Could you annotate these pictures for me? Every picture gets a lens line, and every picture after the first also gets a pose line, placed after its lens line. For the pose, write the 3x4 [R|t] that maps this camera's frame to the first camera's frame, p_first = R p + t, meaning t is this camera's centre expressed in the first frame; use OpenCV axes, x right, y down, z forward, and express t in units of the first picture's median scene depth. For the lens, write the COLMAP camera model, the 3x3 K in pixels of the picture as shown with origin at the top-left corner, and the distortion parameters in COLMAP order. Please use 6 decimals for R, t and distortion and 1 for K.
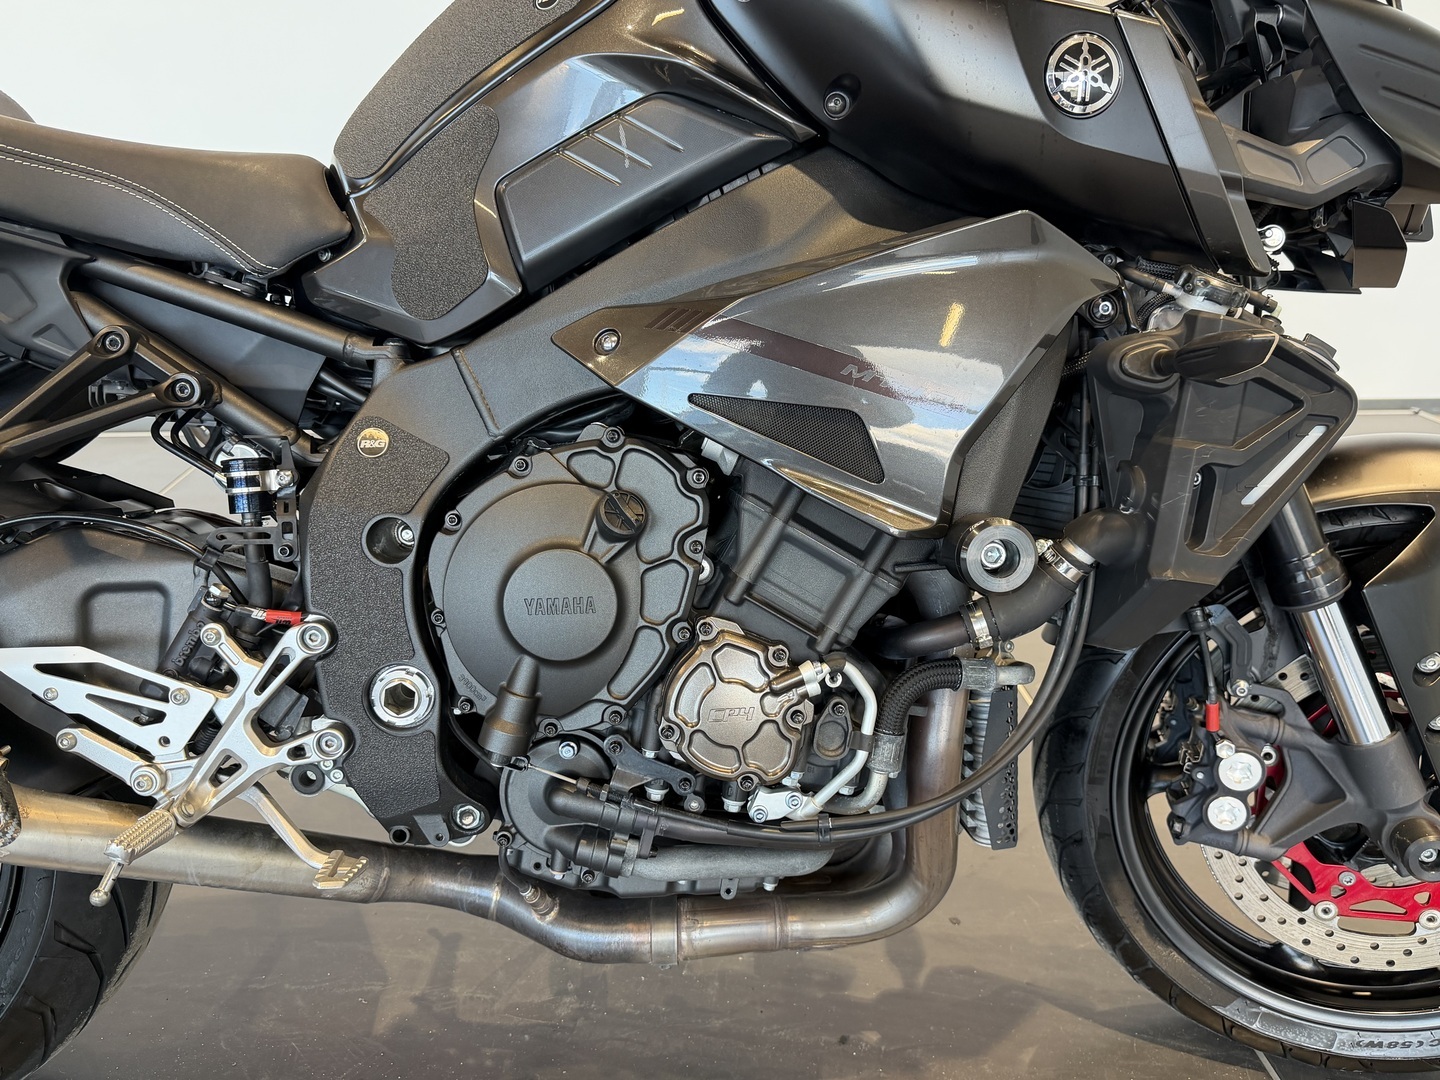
lens RADIAL K [[1071.9, 0, 720.0], [0, 1071.9, 540.0], [0, 0, 1]] dist [0.075481, -0.104887]
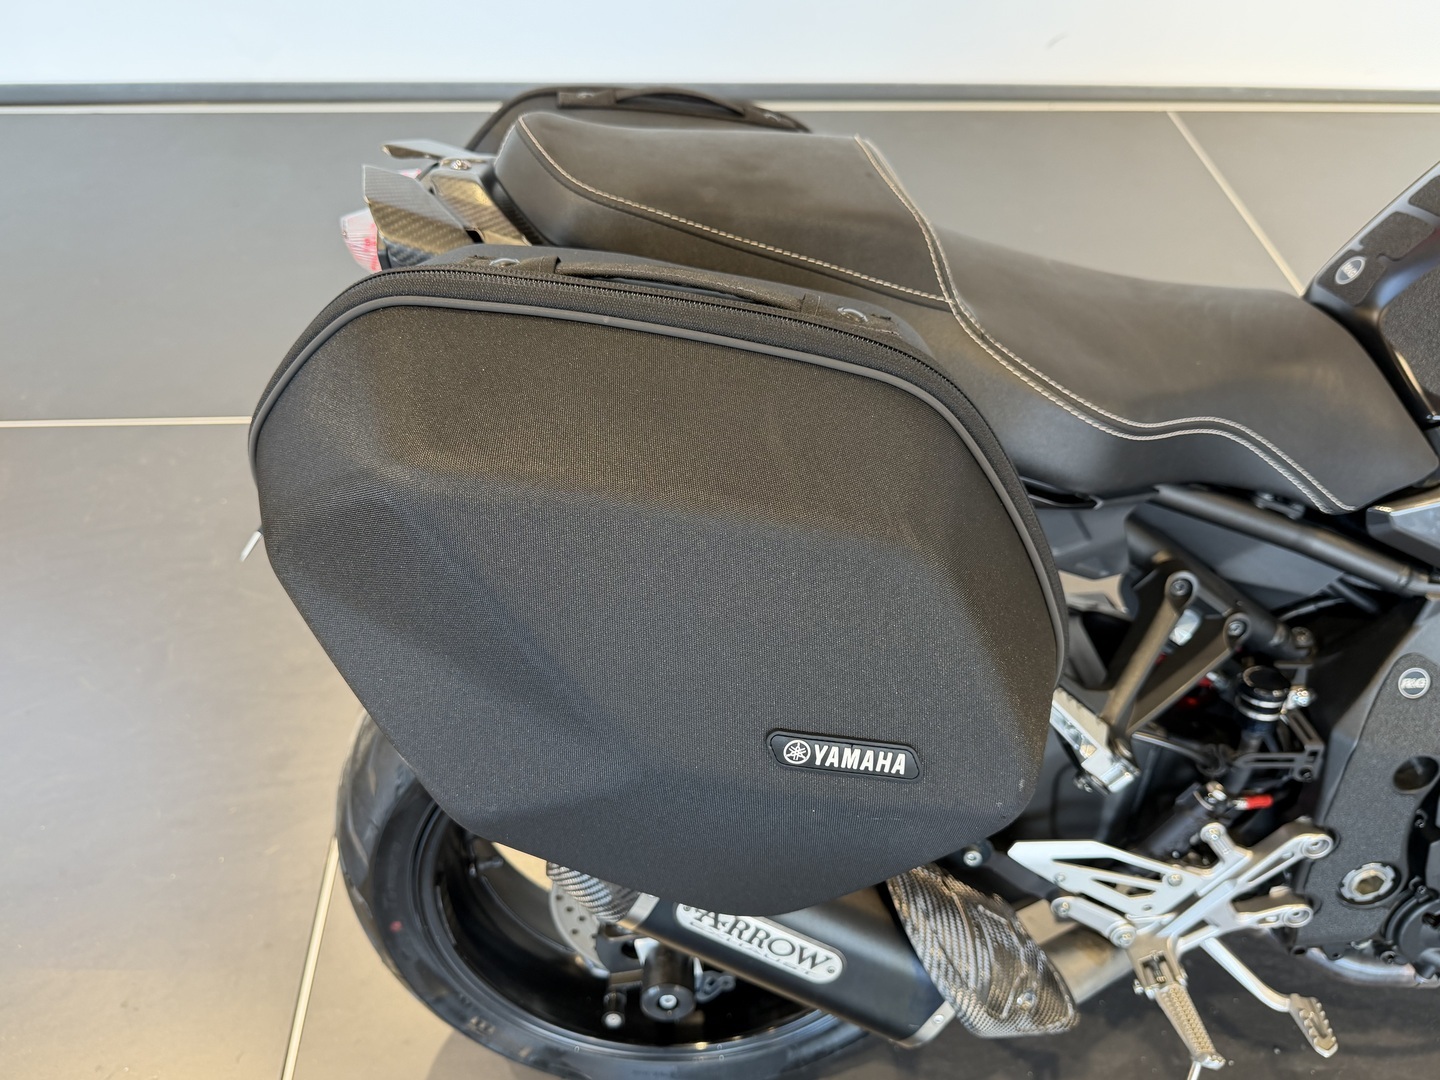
lens RADIAL K [[1027.7, 0, 726.7], [0, 1027.7, 567.9], [0, 0, 1]] dist [-0.009636, -0.004093]
pose [[0.999148, 0.030677, -0.027597, -0.941329], [-0.018043, 0.926280, 0.376405, -0.534114], [0.037109, -0.375586, 0.926044, 0.148076]]
